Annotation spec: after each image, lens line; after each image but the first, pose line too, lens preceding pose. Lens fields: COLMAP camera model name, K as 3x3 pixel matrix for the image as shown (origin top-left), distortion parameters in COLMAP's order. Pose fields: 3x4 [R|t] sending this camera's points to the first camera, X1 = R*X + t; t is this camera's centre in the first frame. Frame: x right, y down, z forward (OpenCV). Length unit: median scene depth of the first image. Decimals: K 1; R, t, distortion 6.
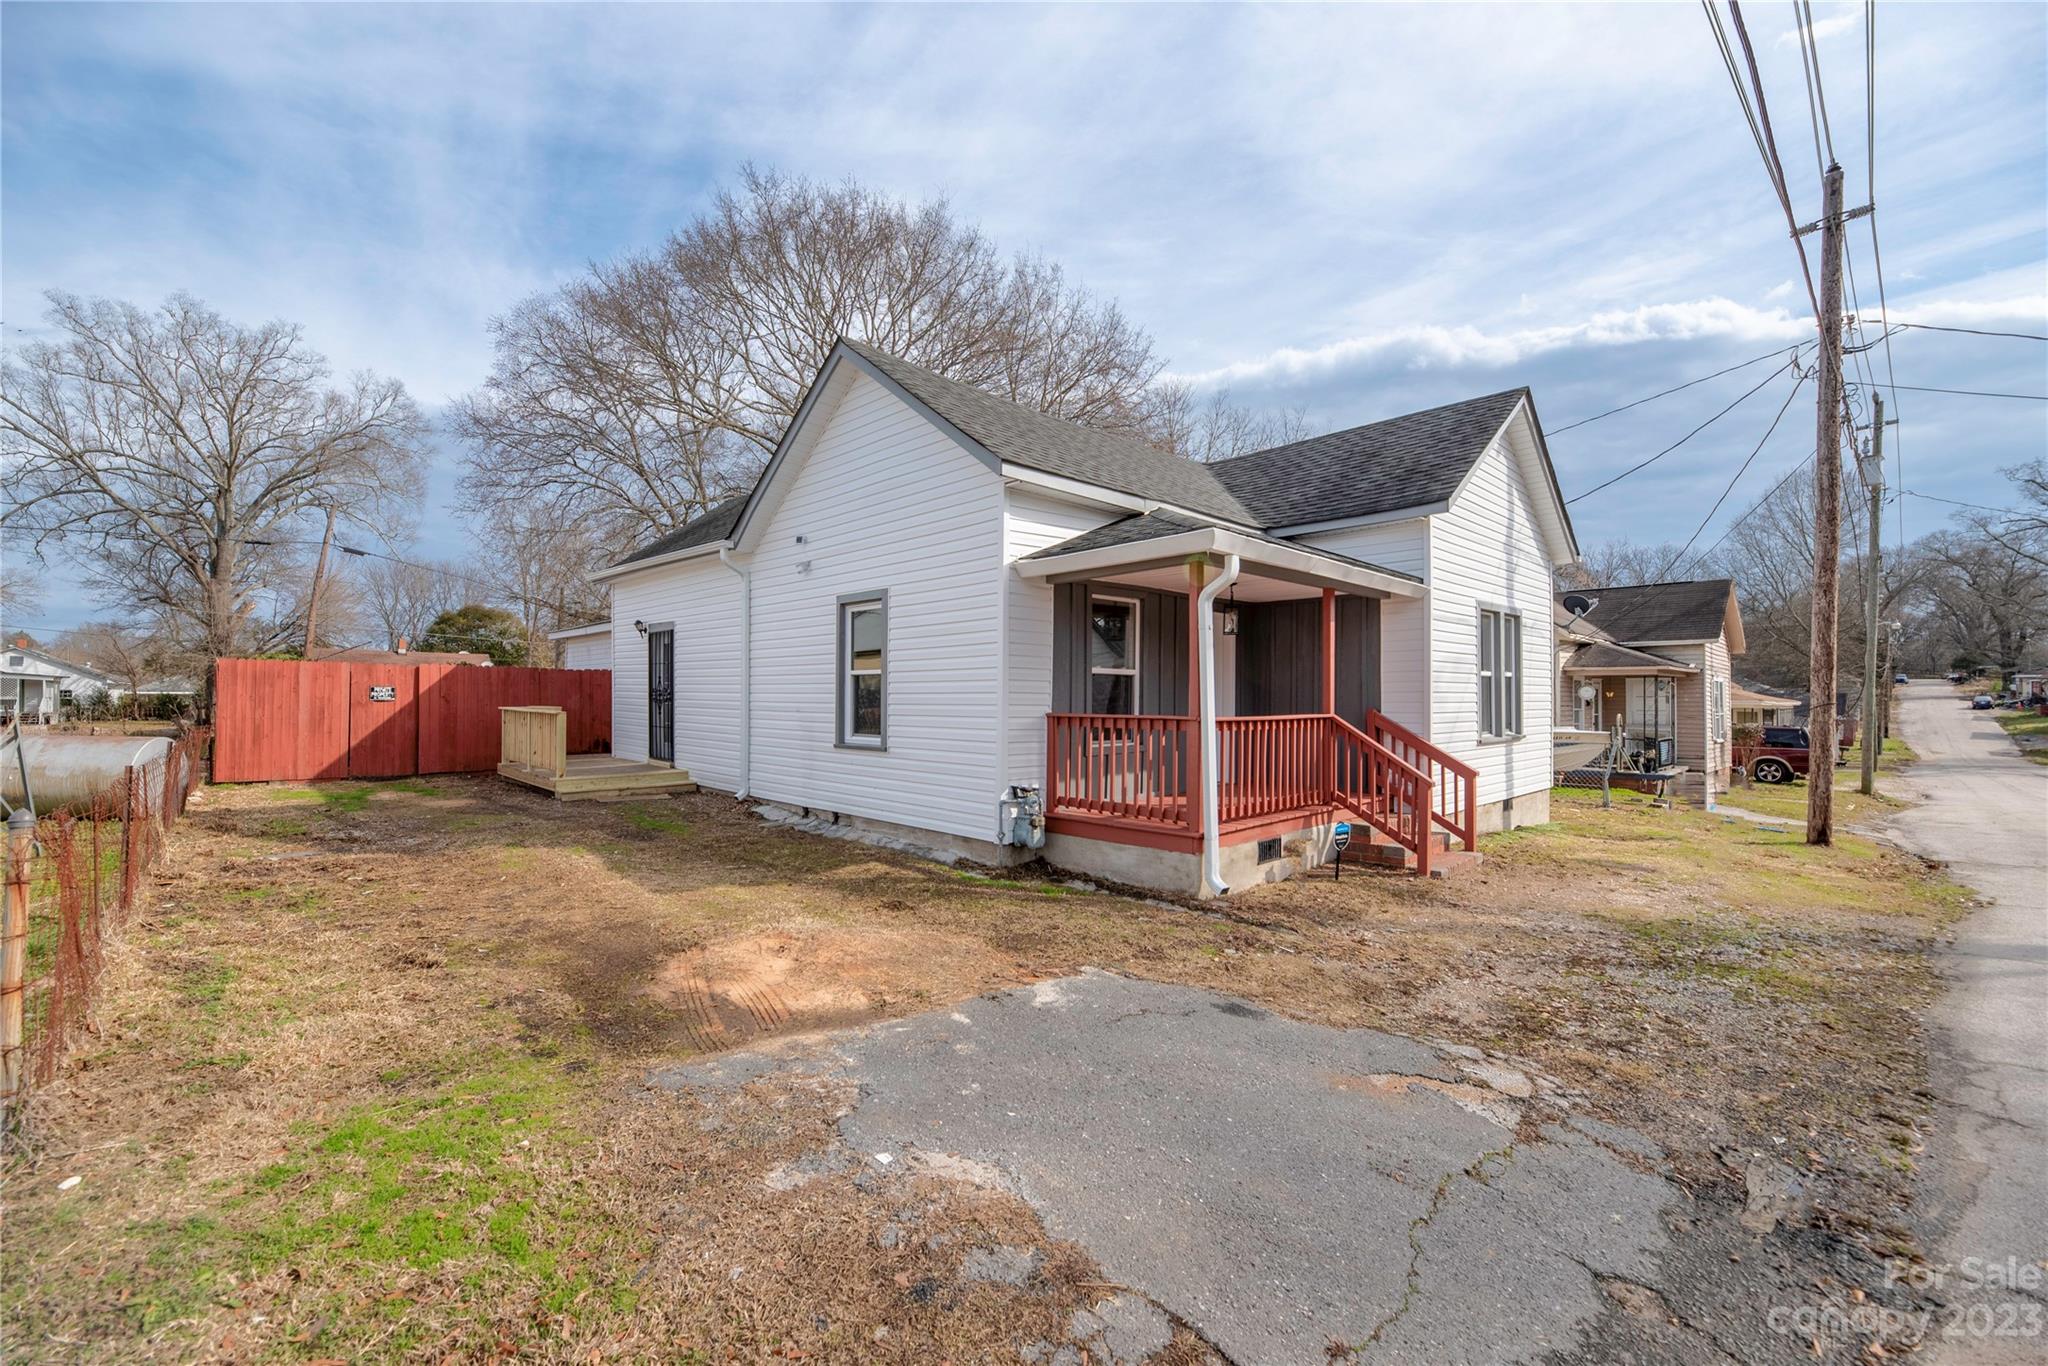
lens RADIAL K [[853.1, 0, 1018.7], [0, 853.1, 666.0], [0, 0, 1]] dist [0.000440, 0.000021]
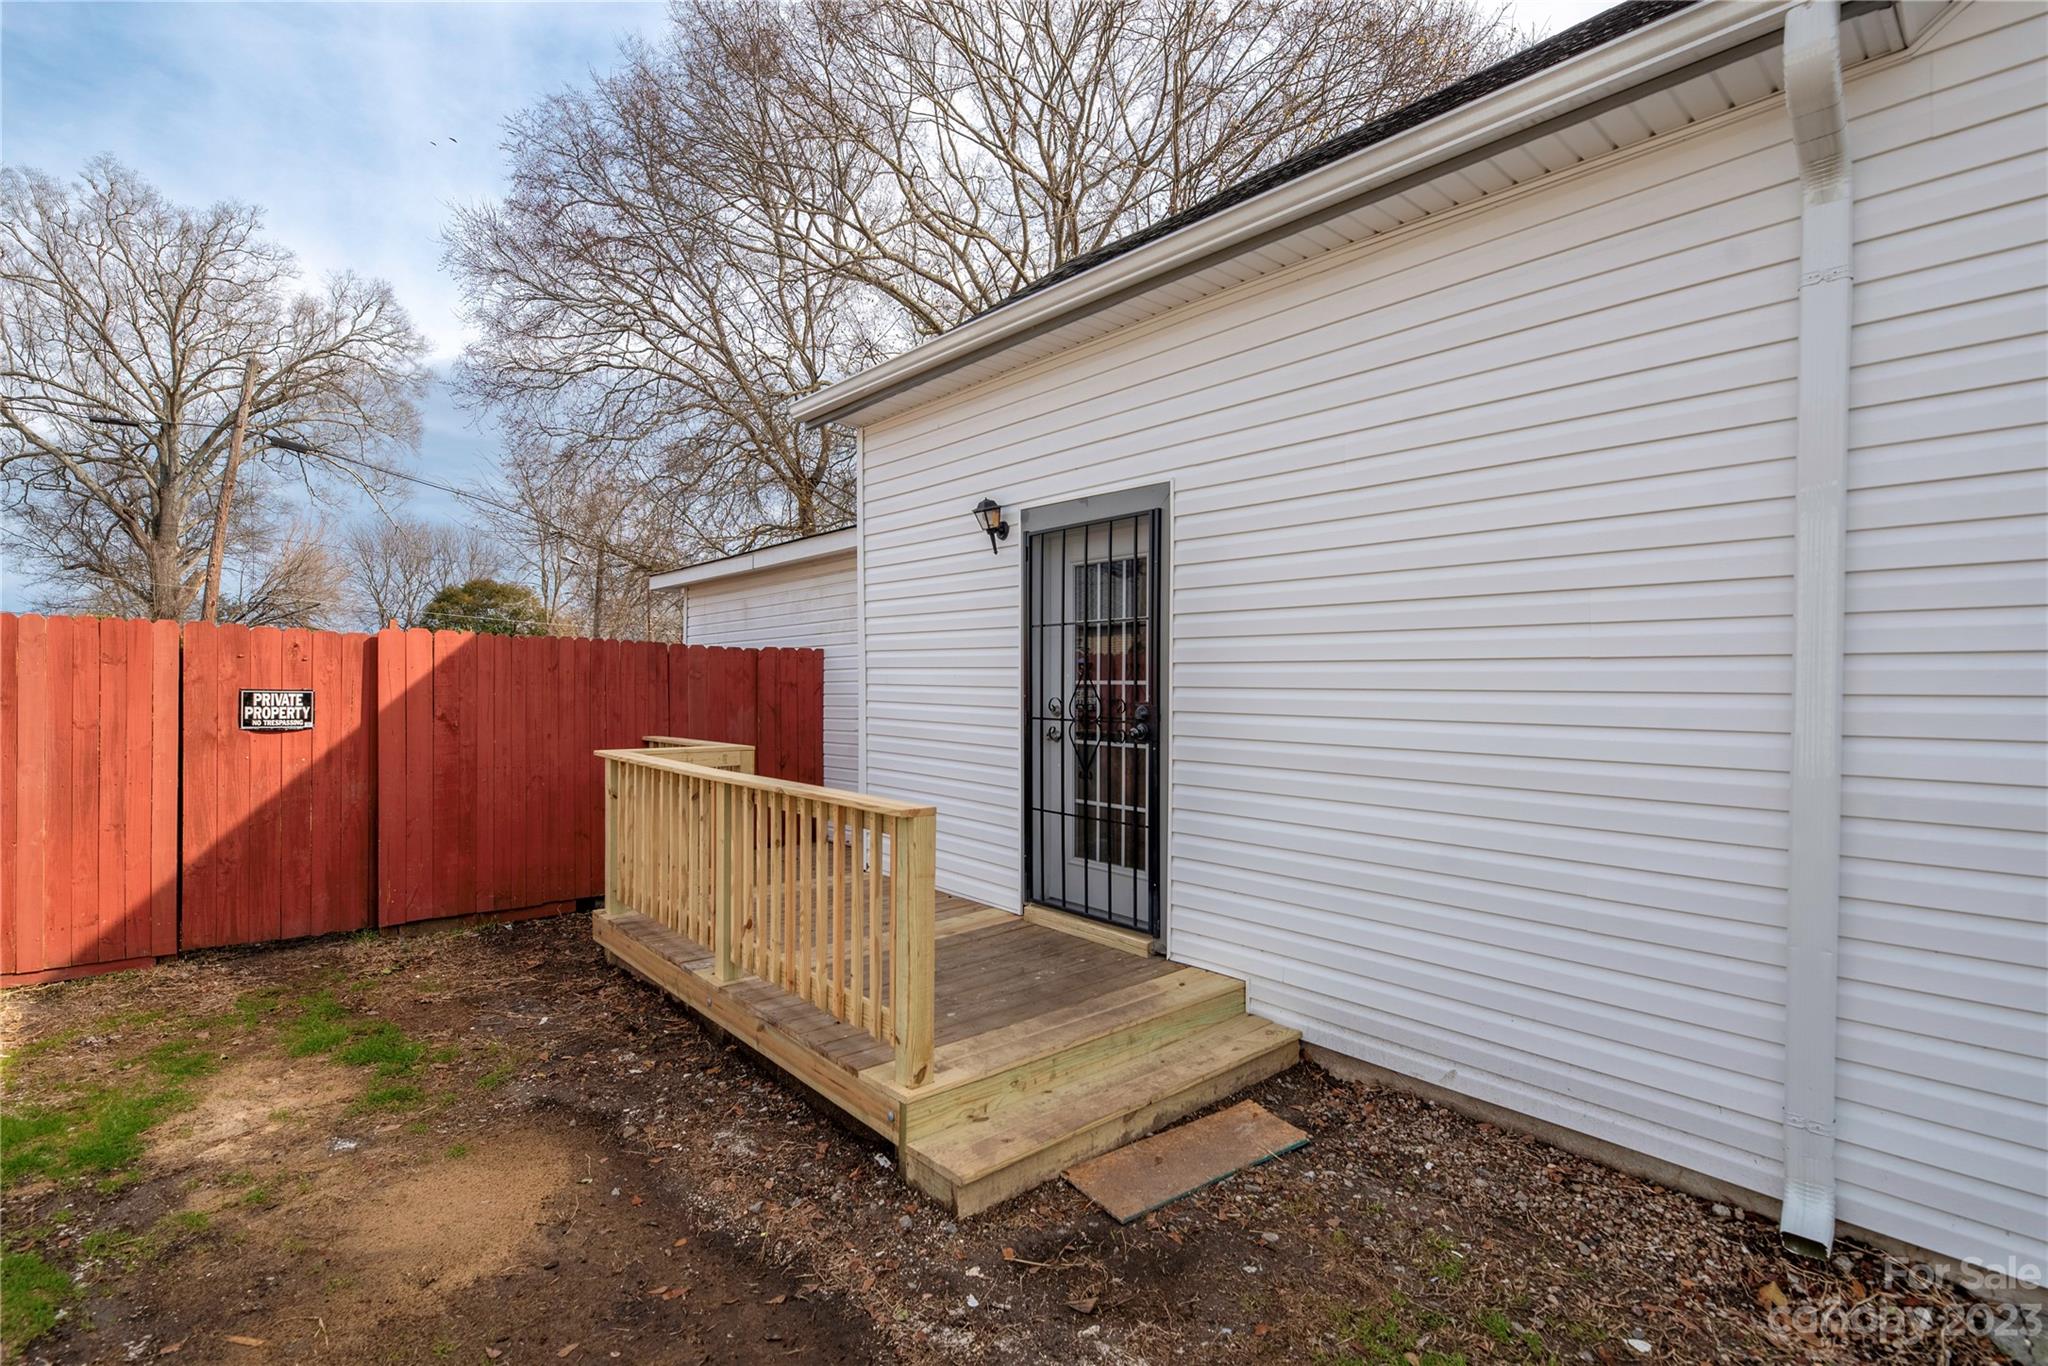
lens RADIAL K [[953.0, 0, 1024.0], [0, 953.0, 669.3], [0, 0, 1]] dist [-0.000933, -0.000379]
pose [[0.998894, 0.001788, -0.046987, -0.122153], [-0.001218, 0.999925, 0.012158, 0.002970], [0.047005, -0.012087, 0.998822, 0.181752]]
